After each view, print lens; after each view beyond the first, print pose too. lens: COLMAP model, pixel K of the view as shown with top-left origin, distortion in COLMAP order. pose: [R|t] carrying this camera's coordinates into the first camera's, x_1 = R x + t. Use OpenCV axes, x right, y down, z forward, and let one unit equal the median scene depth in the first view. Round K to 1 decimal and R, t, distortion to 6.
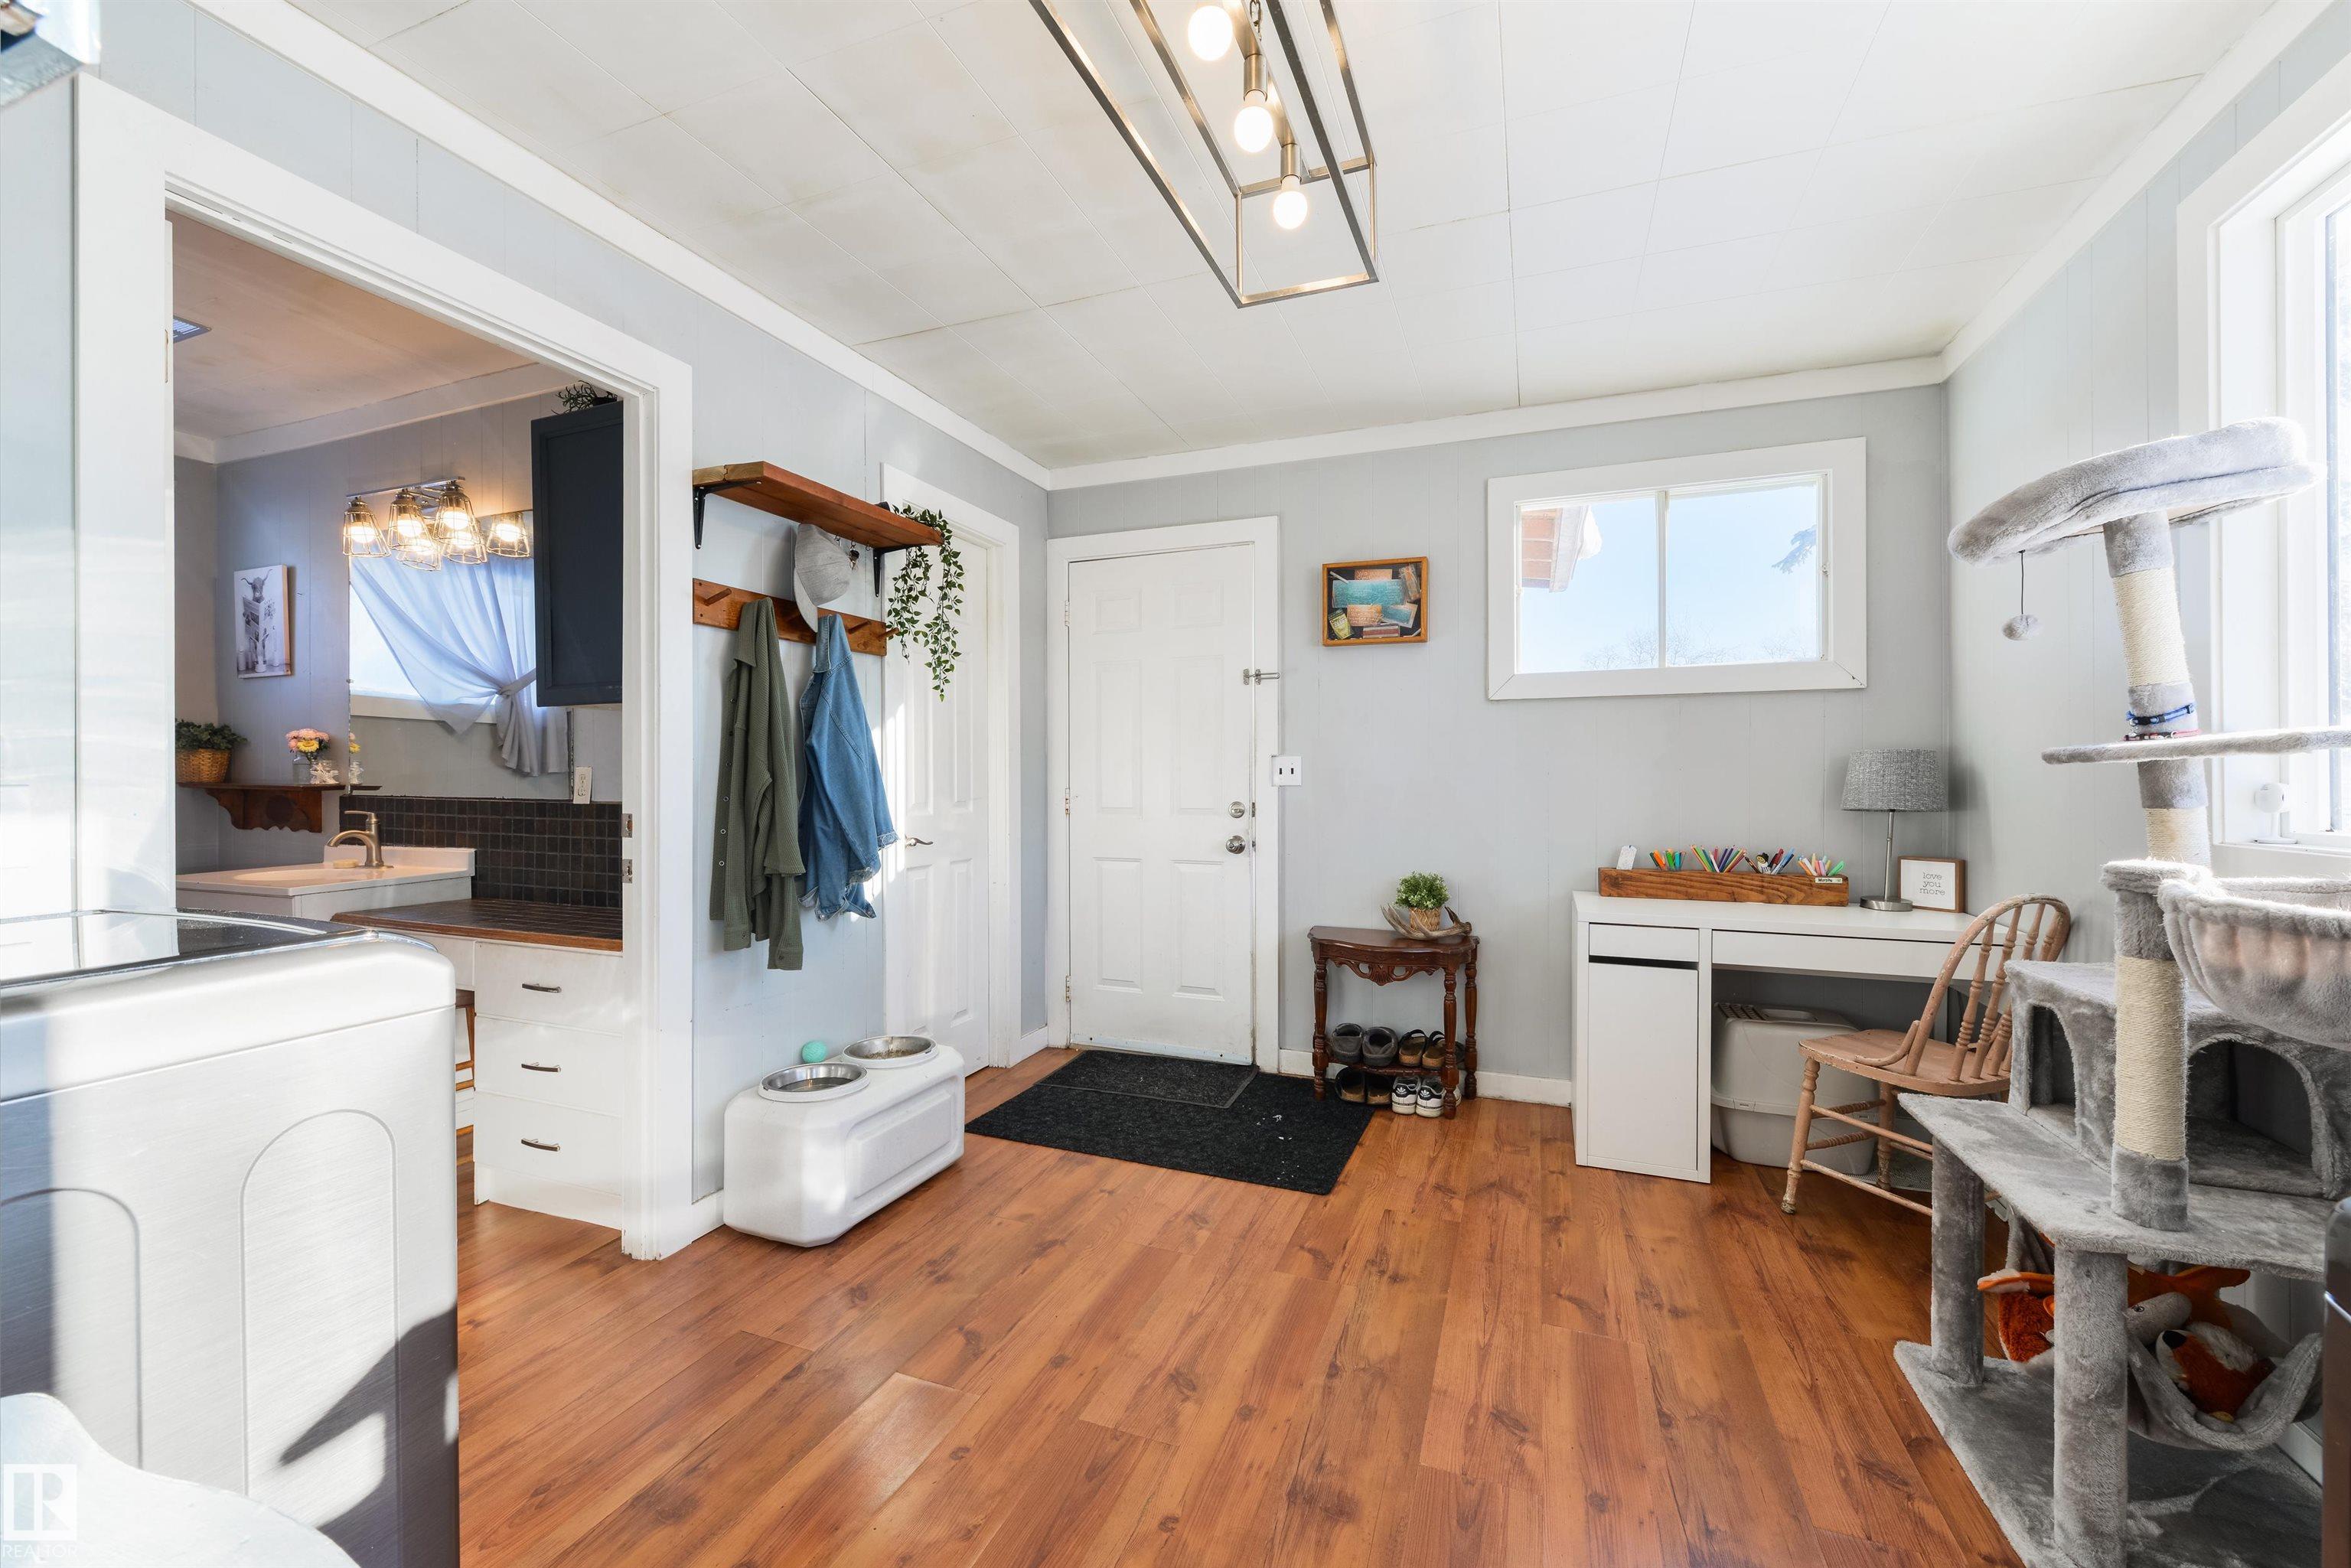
lens RADIAL K [[919.6, 0, 1192.1], [0, 919.6, 780.4], [0, 0, 1]] dist [-0.000017, -0.000151]
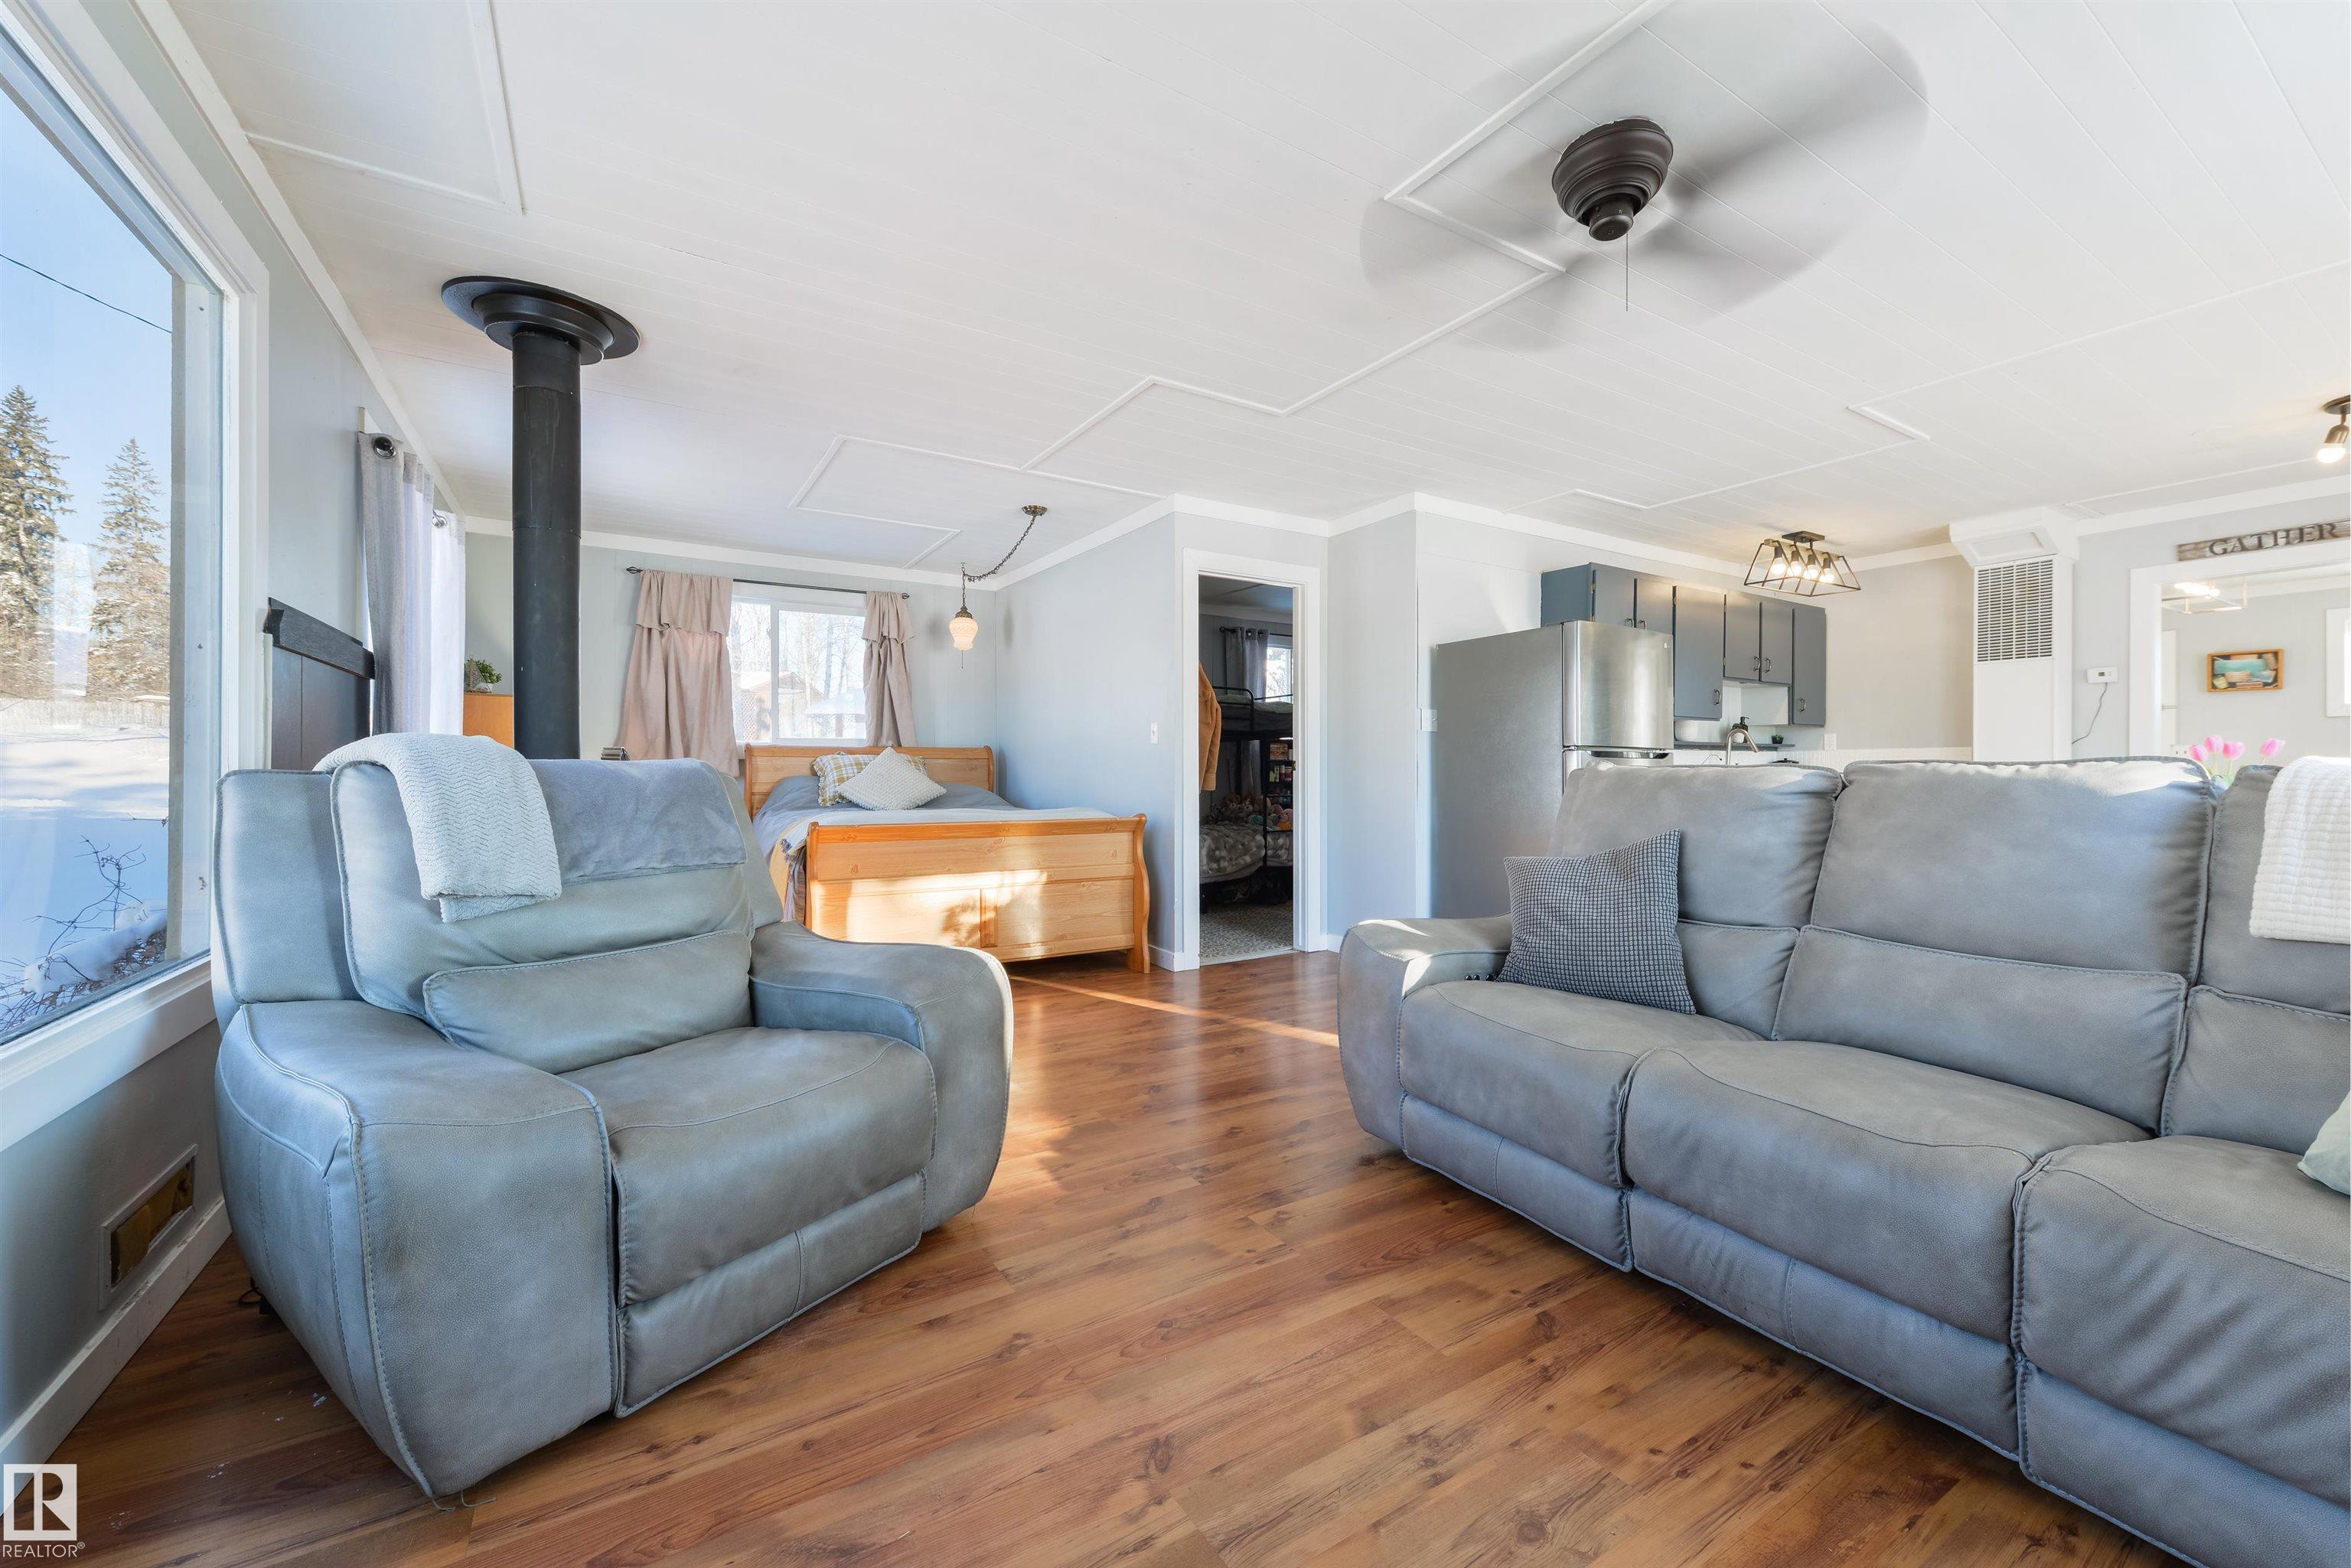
lens RADIAL K [[919.6, 0, 1192.1], [0, 919.6, 780.4], [0, 0, 1]] dist [-0.000017, -0.000151]
pose [[0.793527, 0.010492, -0.608445, -0.418829], [-0.004665, 0.999927, 0.011159, 0.042217], [0.608518, -0.006016, 0.793518, -2.080631]]
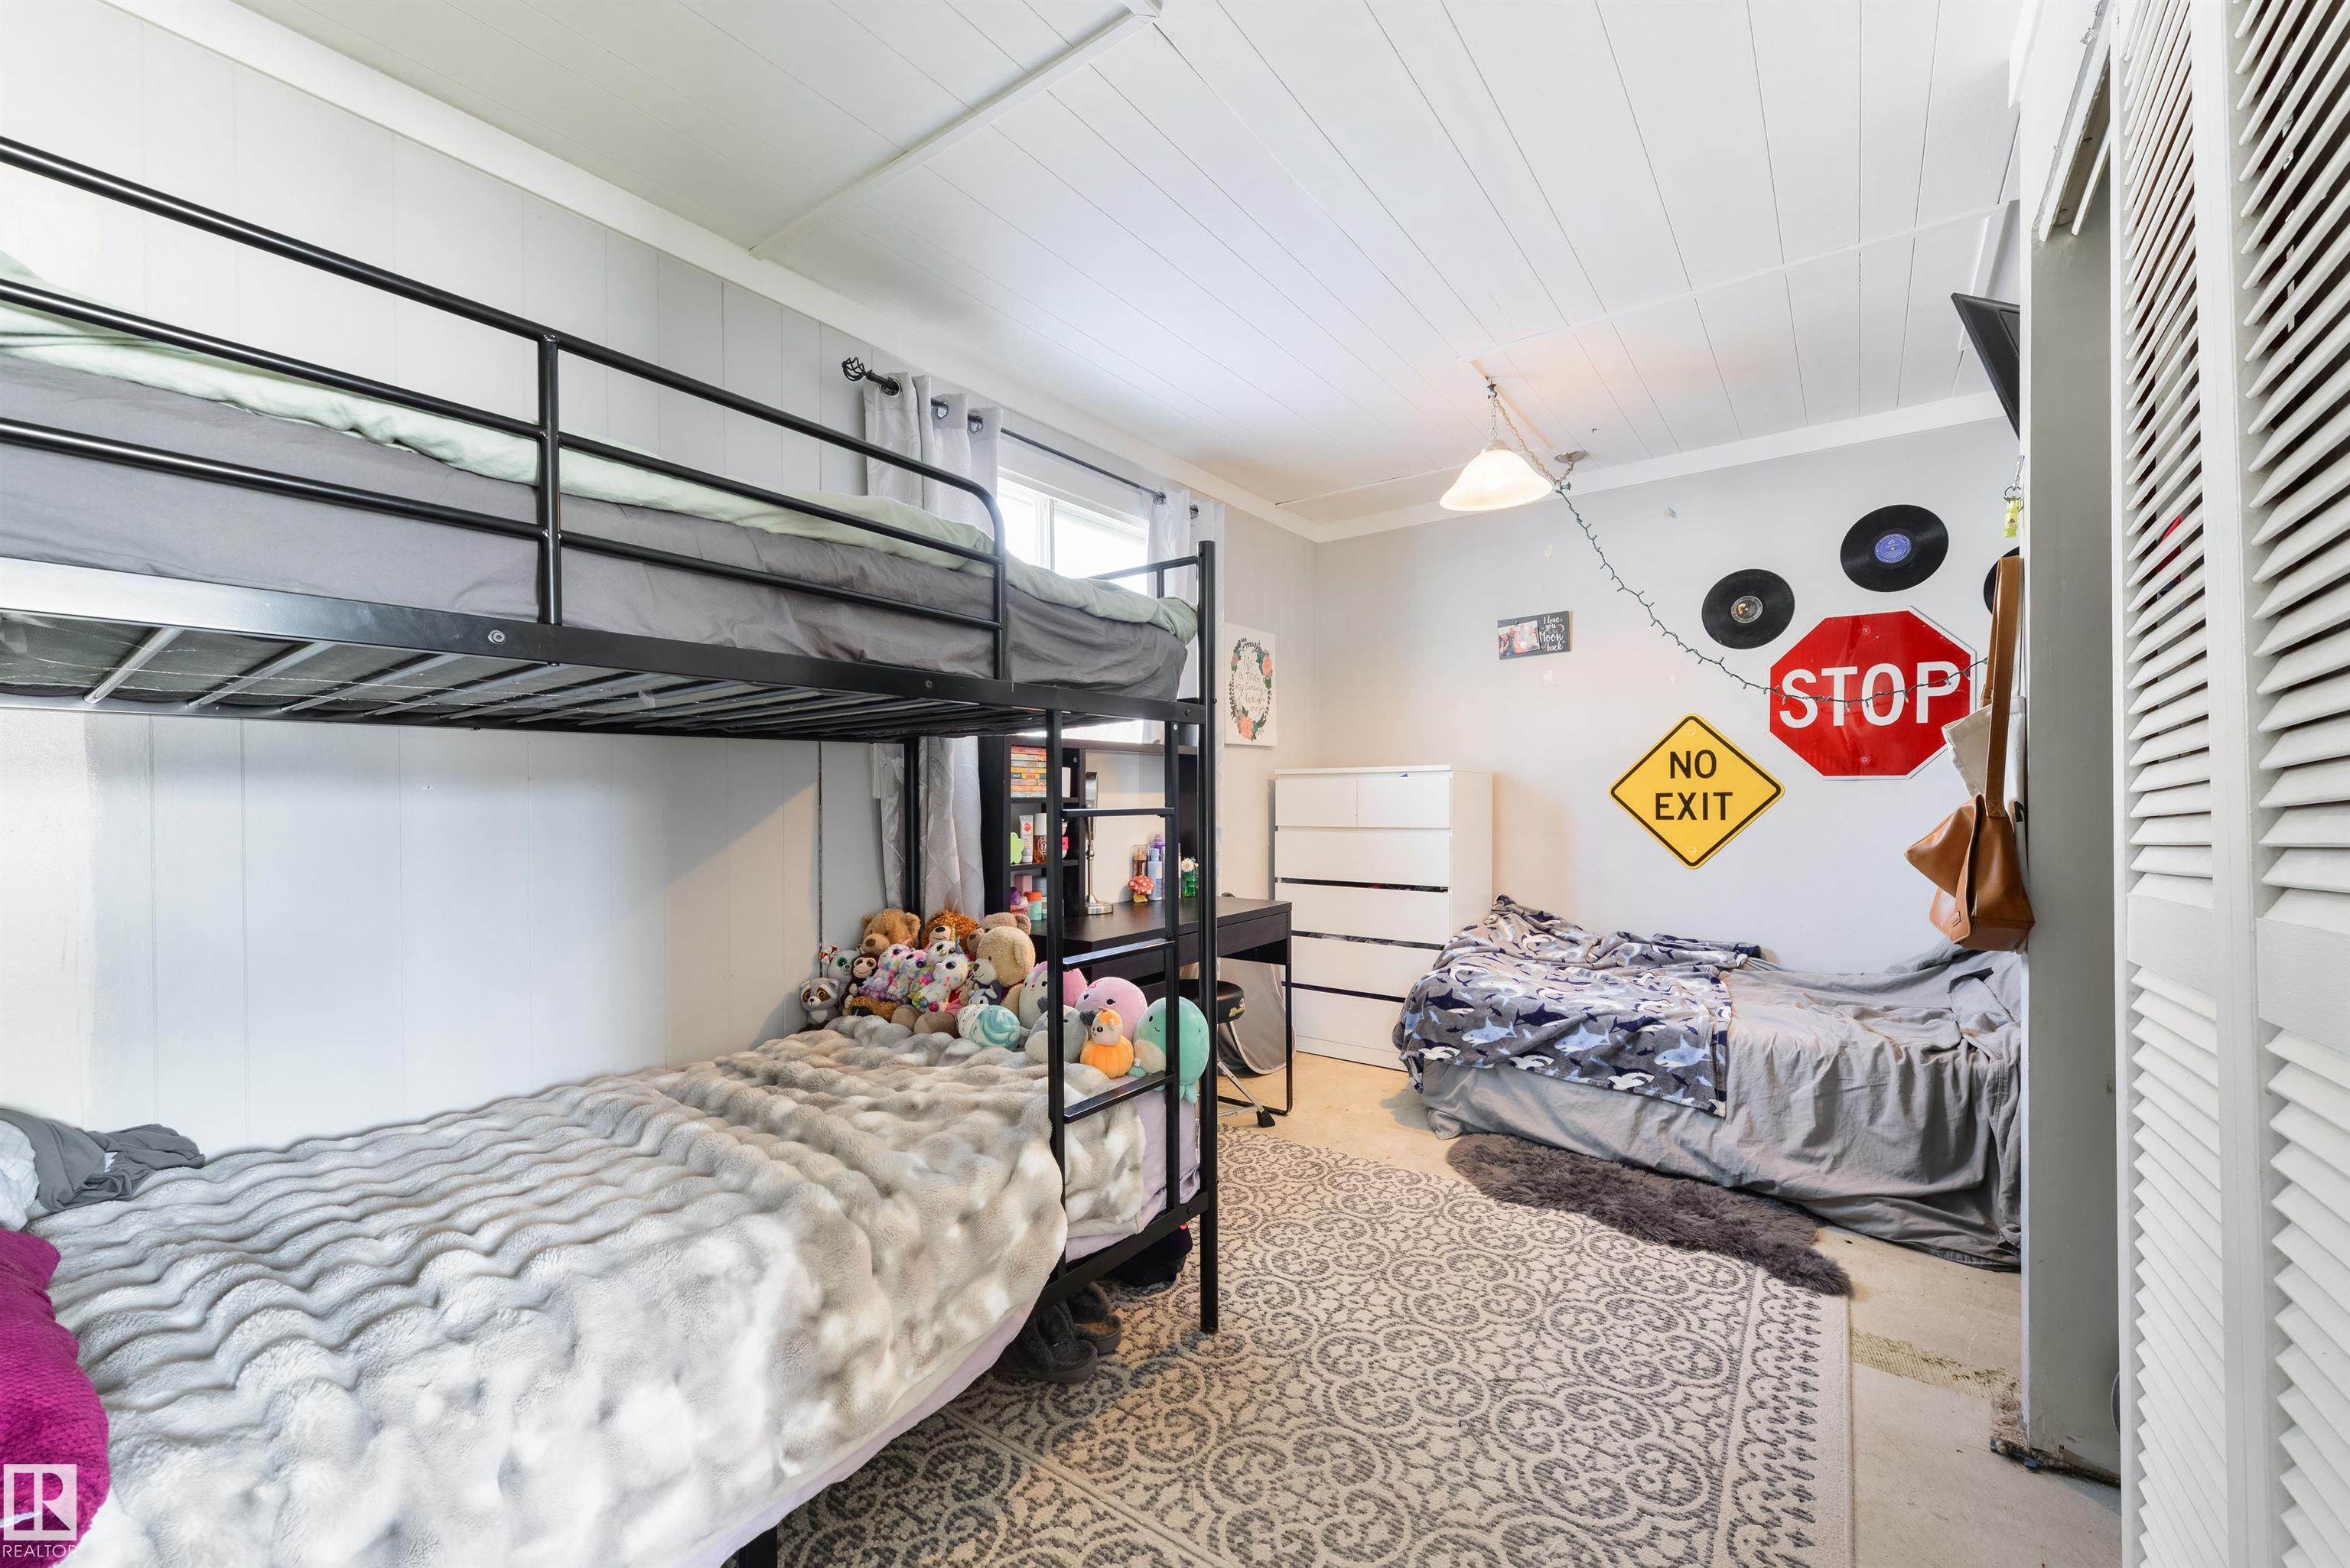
lens RADIAL K [[948.7, 0, 1196.2], [0, 948.7, 790.2], [0, 0, 1]] dist [0.000165, 0.000012]
pose [[0.962561, -0.002767, -0.271051, -1.302182], [0.001915, 0.999992, -0.003406, 0.012187], [0.271059, 0.002759, 0.962559, -0.850793]]
